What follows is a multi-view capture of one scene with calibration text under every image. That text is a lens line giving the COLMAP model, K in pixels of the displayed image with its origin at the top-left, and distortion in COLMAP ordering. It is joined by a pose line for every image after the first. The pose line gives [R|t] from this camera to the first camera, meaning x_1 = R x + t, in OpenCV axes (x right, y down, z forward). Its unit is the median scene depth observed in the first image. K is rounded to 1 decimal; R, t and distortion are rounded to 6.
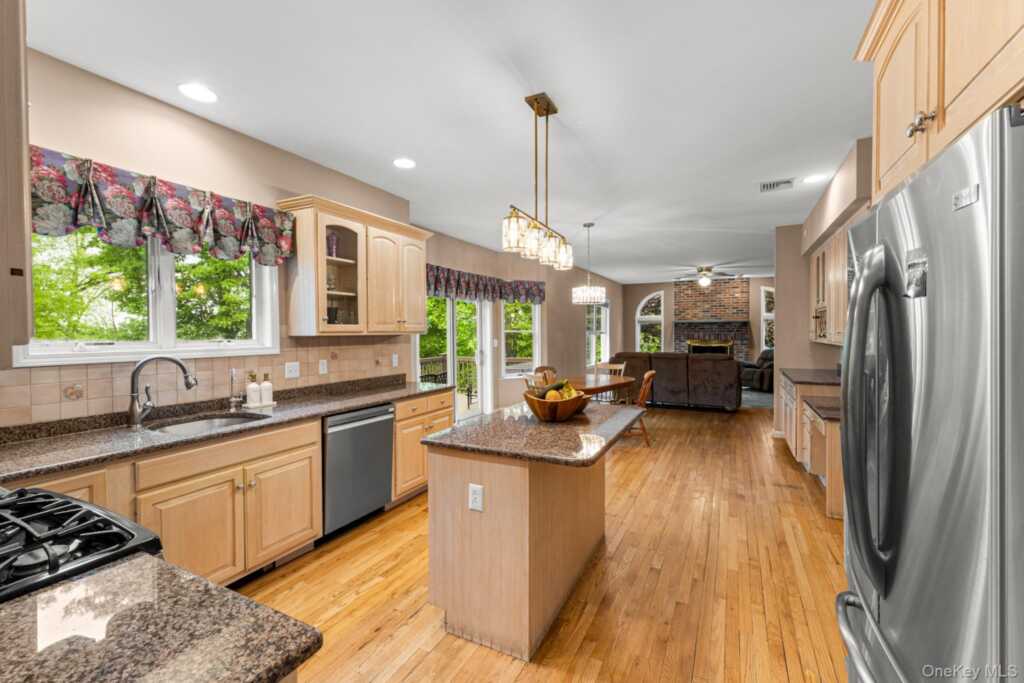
lens RADIAL K [[428.8, 0, 517.6], [0, 428.8, 338.8], [0, 0, 1]] dist [0.012580, 0.000177]
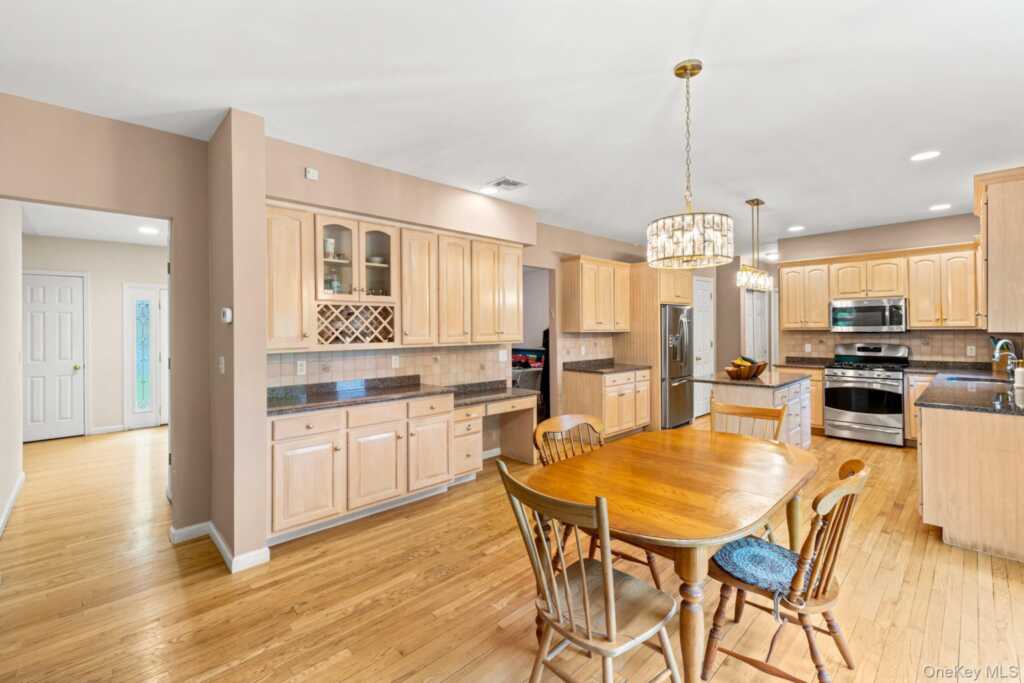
lens RADIAL K [[428.8, 0, 517.6], [0, 428.8, 338.8], [0, 0, 1]] dist [0.012580, 0.000177]
pose [[-0.939720, 0.004156, 0.341919, 0.287407], [0.019173, 0.998994, 0.040550, -0.051591], [-0.341406, 0.044661, -0.938854, 2.327260]]
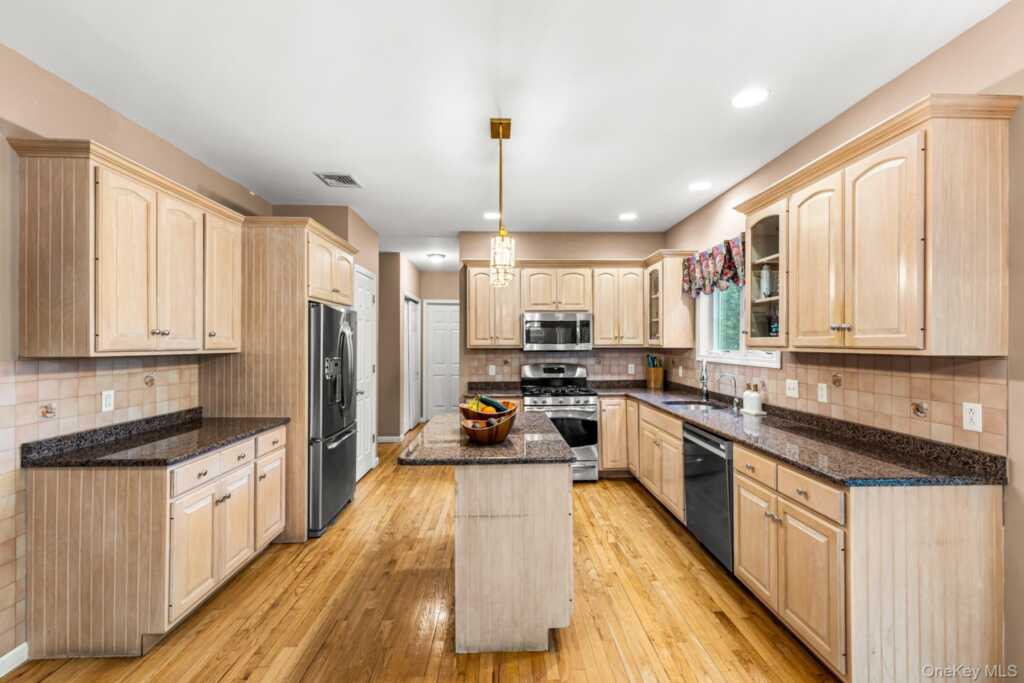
lens RADIAL K [[428.8, 0, 517.6], [0, 428.8, 338.8], [0, 0, 1]] dist [0.012580, 0.000177]
pose [[-0.875319, 0.002121, -0.483542, 0.398880], [-0.002779, 0.999952, 0.009417, -0.036548], [0.483539, 0.009587, -0.875271, 1.474454]]
